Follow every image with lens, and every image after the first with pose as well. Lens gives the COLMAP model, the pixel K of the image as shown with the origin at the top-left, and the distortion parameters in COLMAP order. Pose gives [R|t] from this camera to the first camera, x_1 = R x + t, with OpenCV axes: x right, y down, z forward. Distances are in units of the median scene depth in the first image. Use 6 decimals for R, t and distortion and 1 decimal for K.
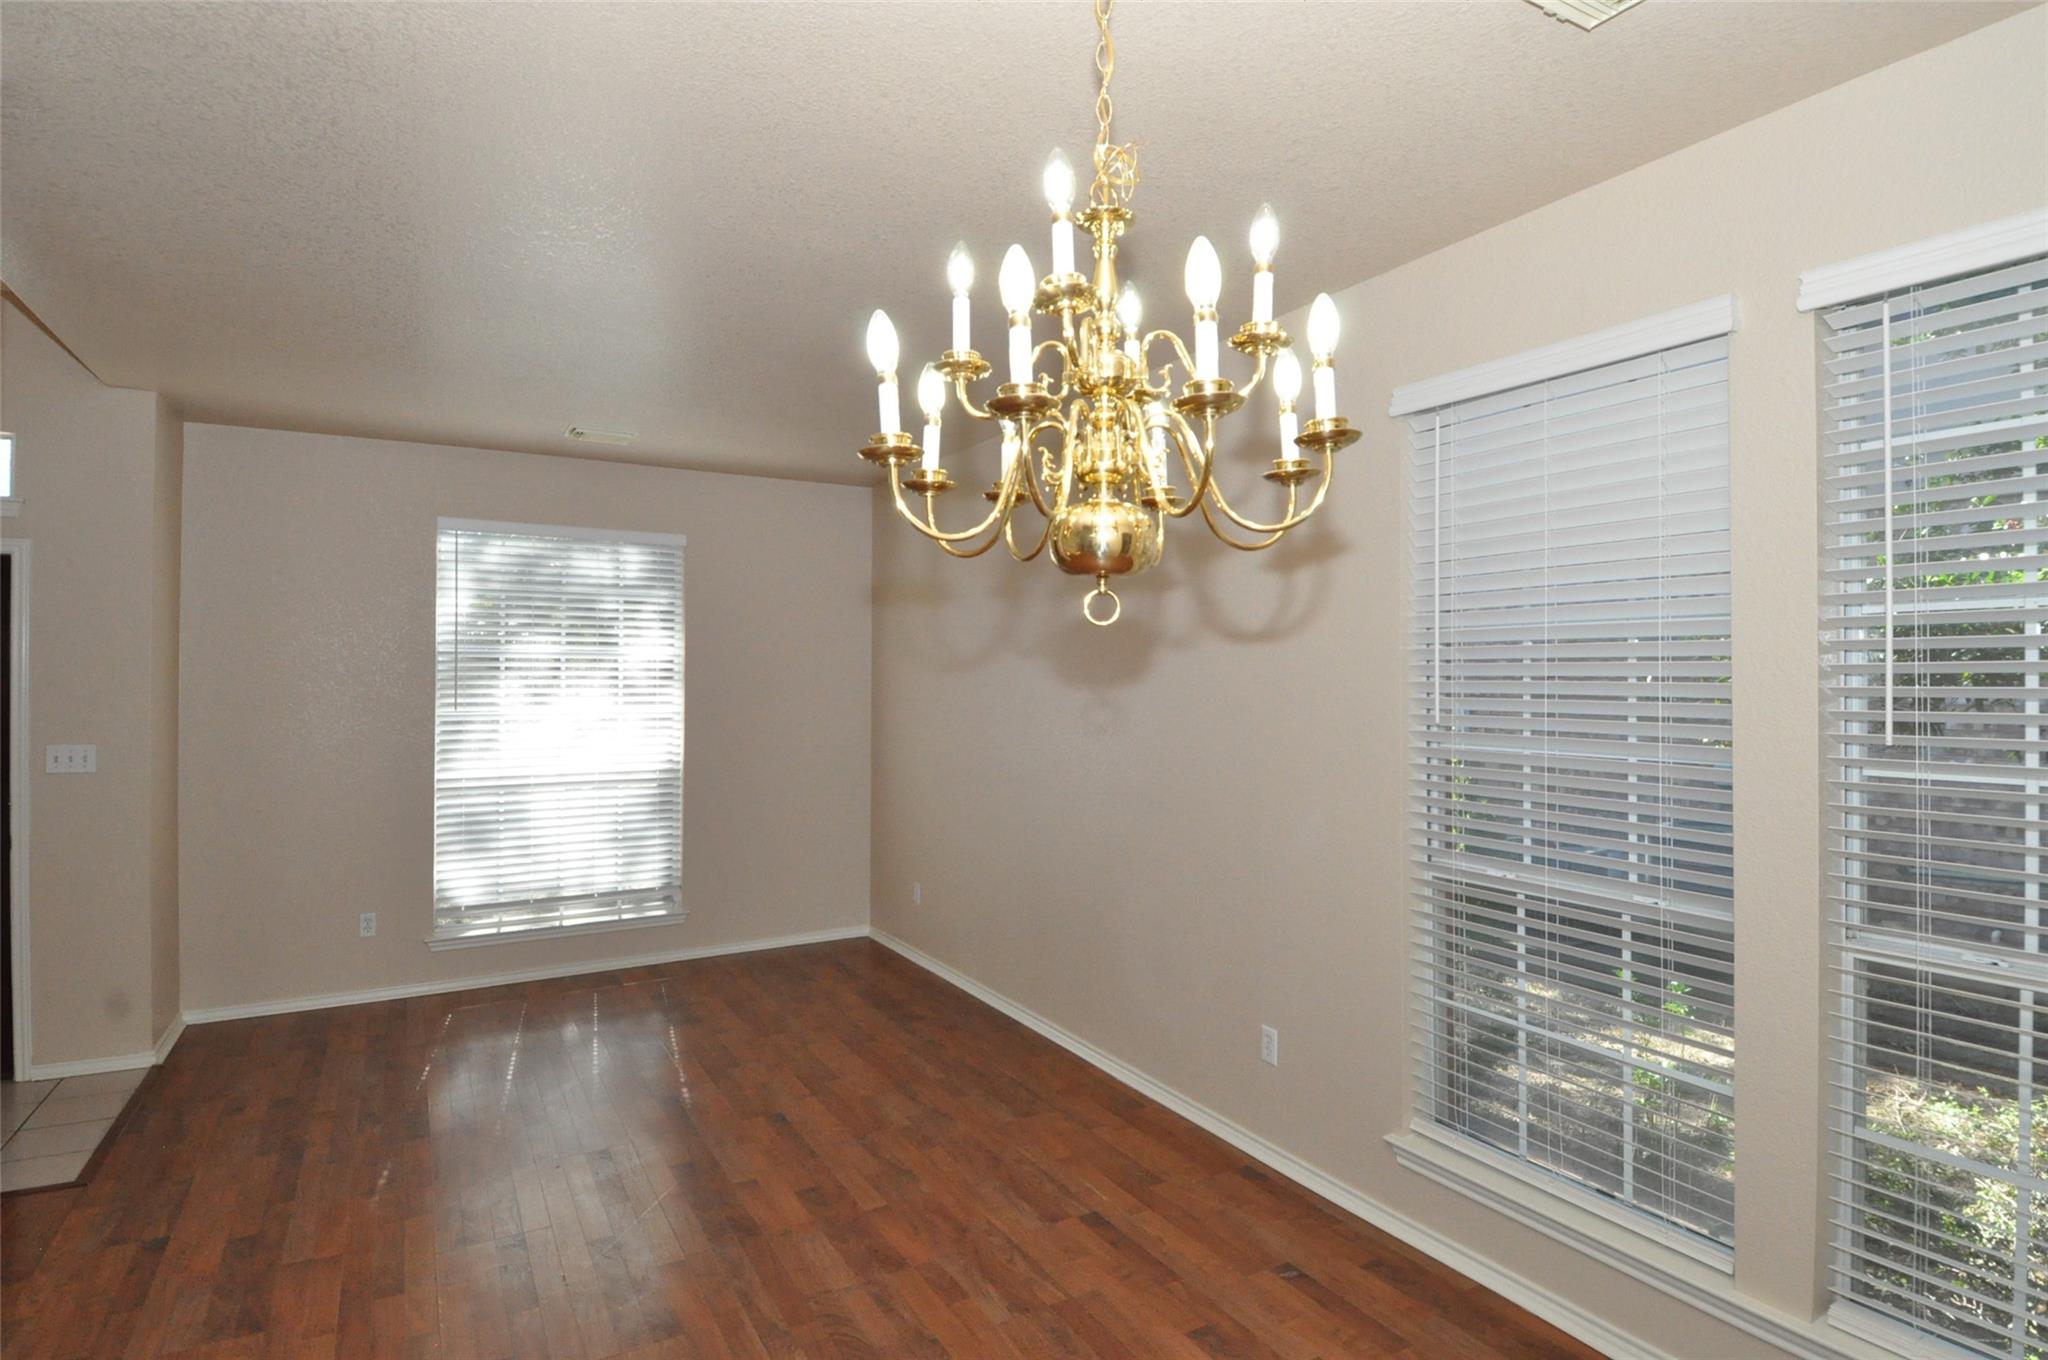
lens RADIAL K [[1065.2, 0, 1053.0], [0, 1065.2, 675.6], [0, 0, 1]] dist [0.052553, -0.052015]
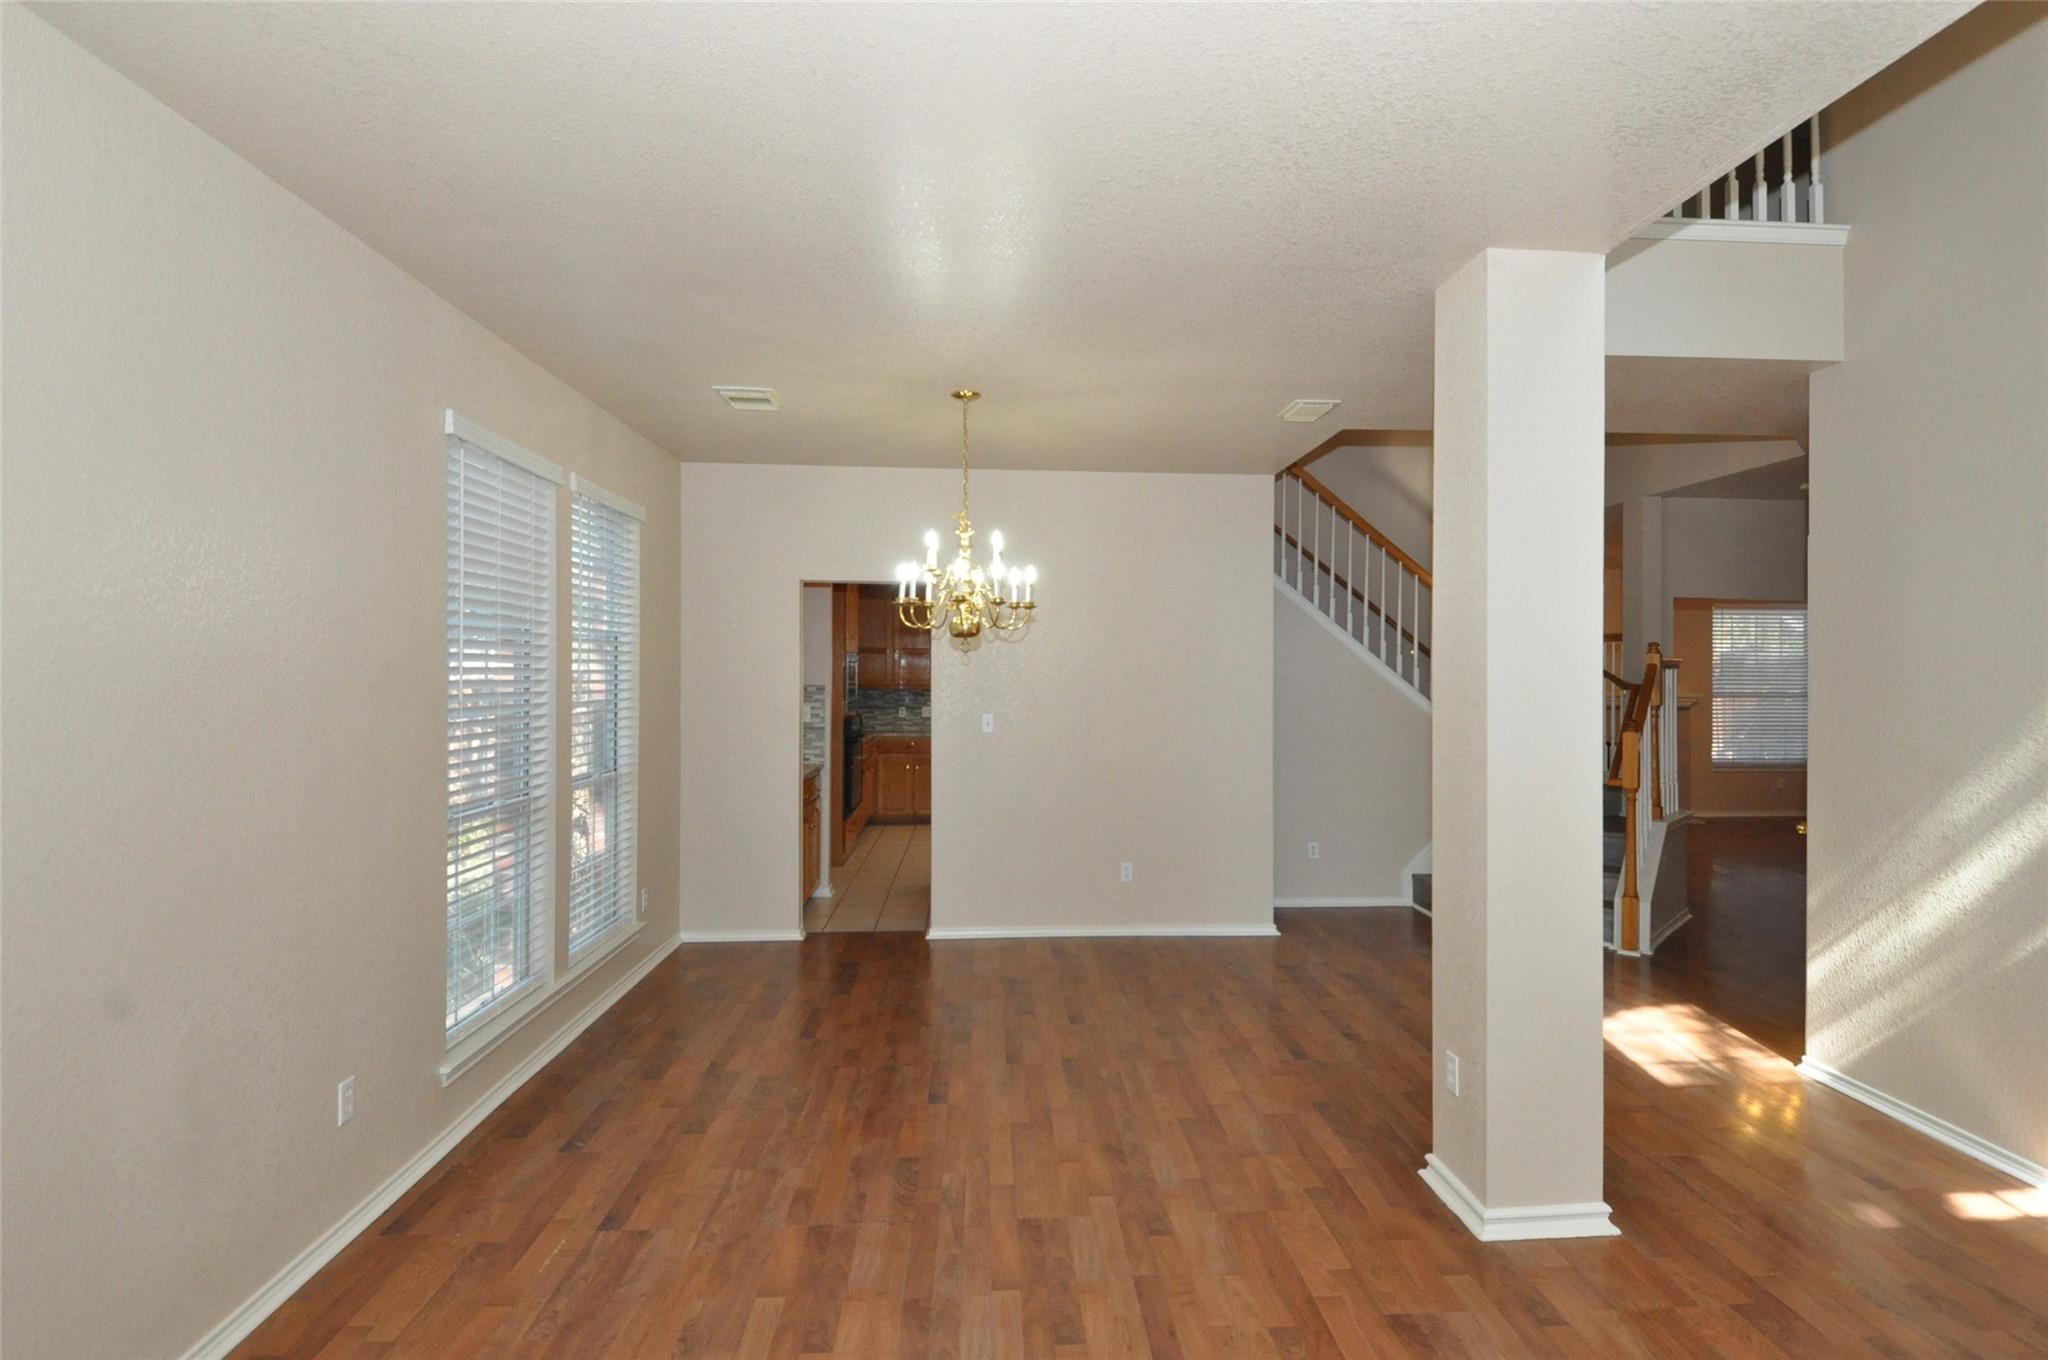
lens RADIAL K [[1065.2, 0, 1053.0], [0, 1065.2, 675.6], [0, 0, 1]] dist [0.052553, -0.052015]
pose [[-0.889758, -0.003408, 0.456420, -0.753701], [-0.005124, 0.999984, -0.002522, 0.014112], [-0.456404, -0.004583, -0.889761, 1.681292]]
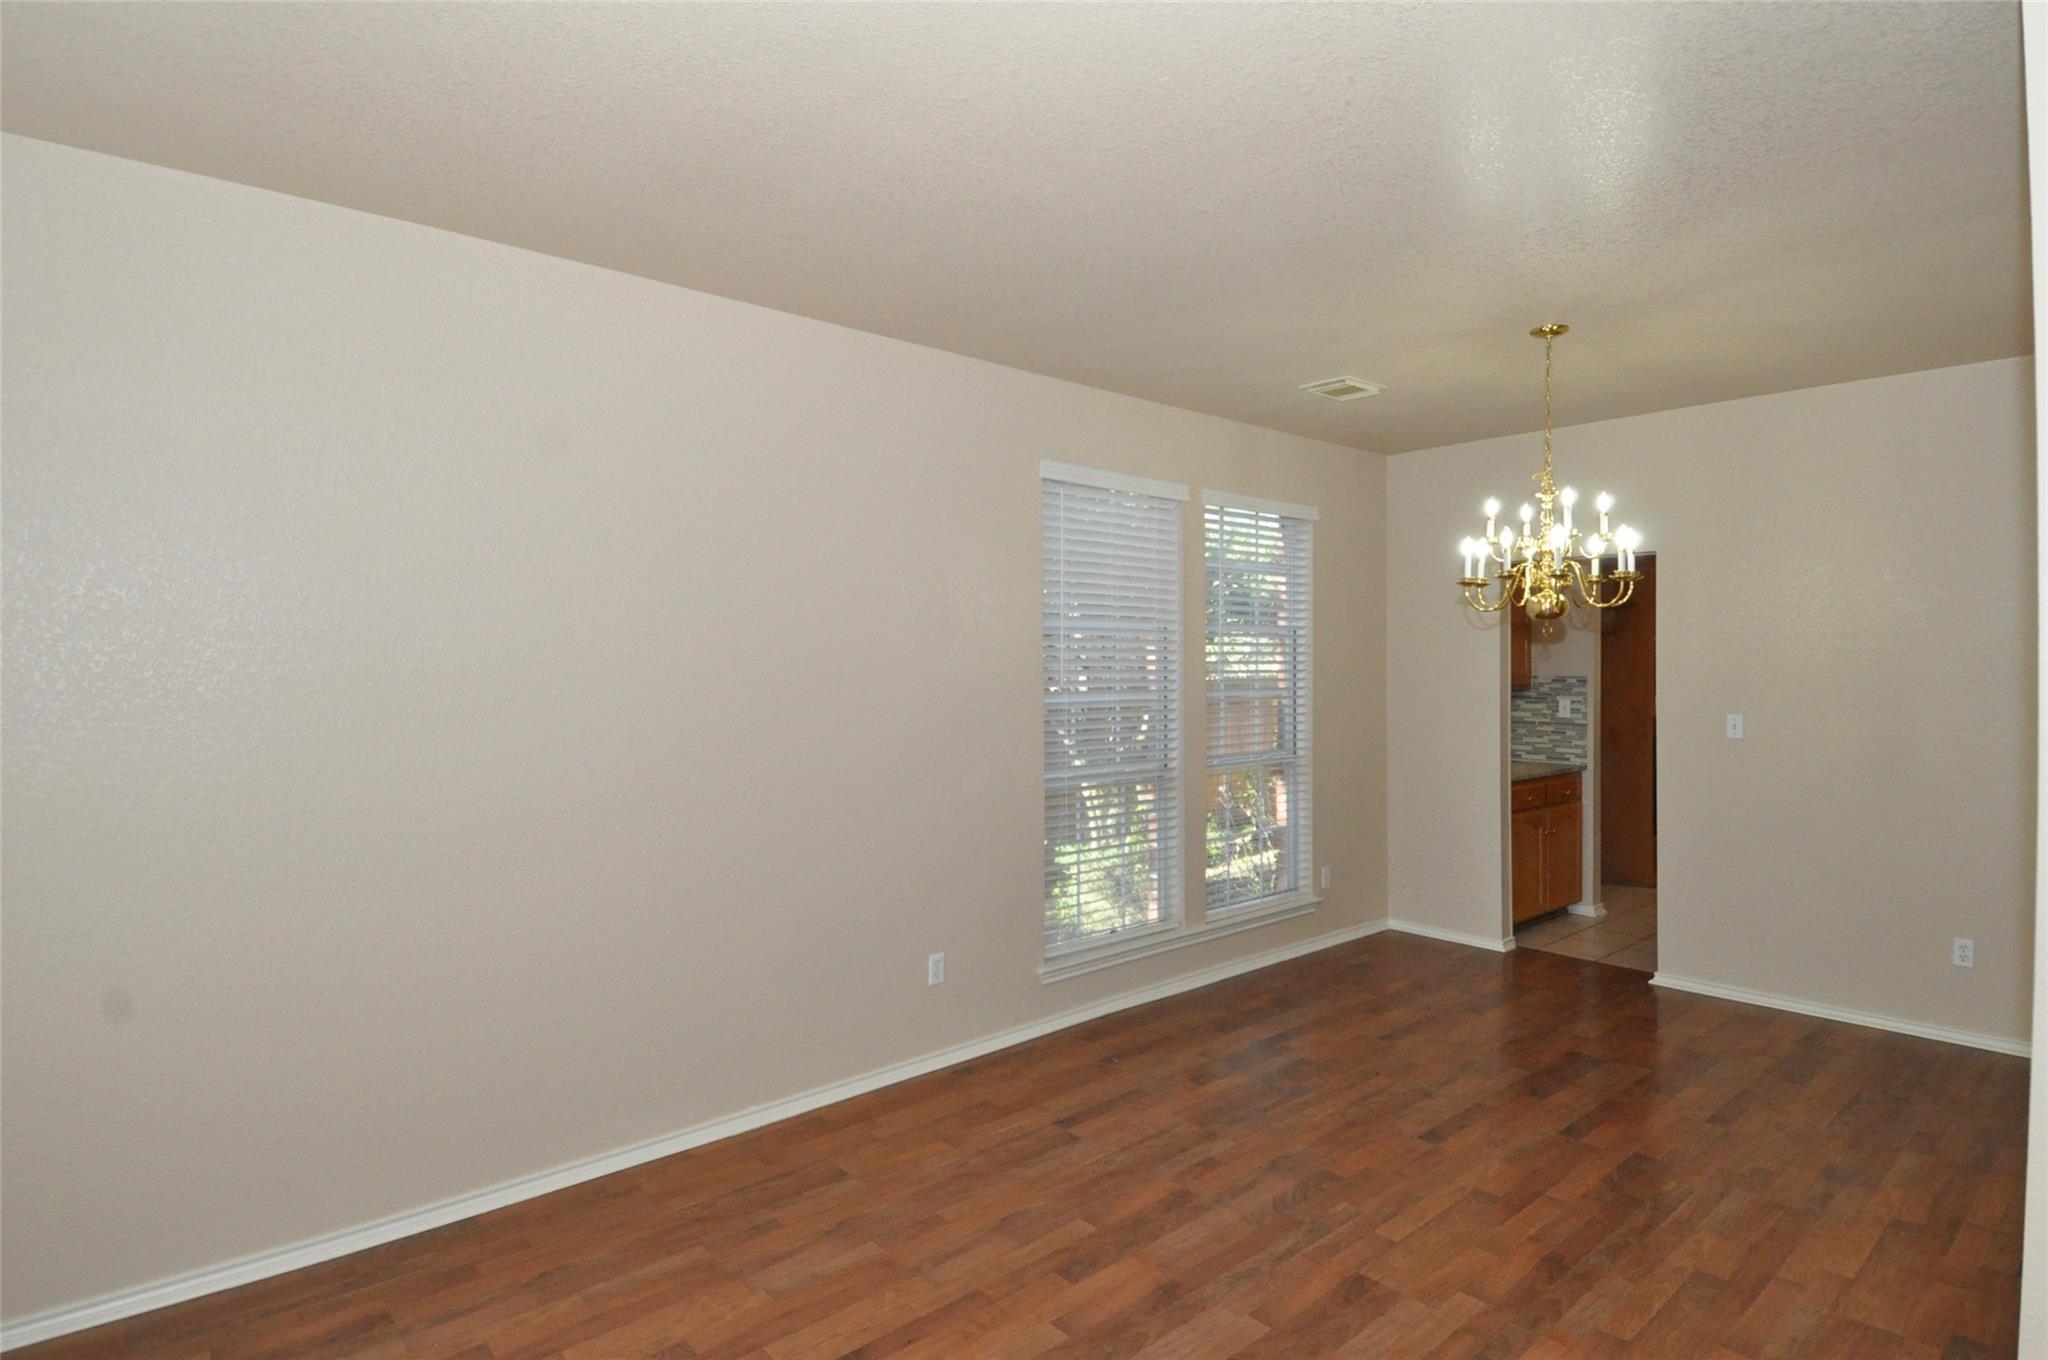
lens RADIAL K [[1065.2, 0, 1053.0], [0, 1065.2, 675.6], [0, 0, 1]] dist [0.052553, -0.052015]
pose [[-0.195060, -0.010509, 0.980735, -1.086710], [-0.002995, 0.999944, 0.010119, 0.012155], [-0.980787, -0.000963, -0.195080, 1.238413]]
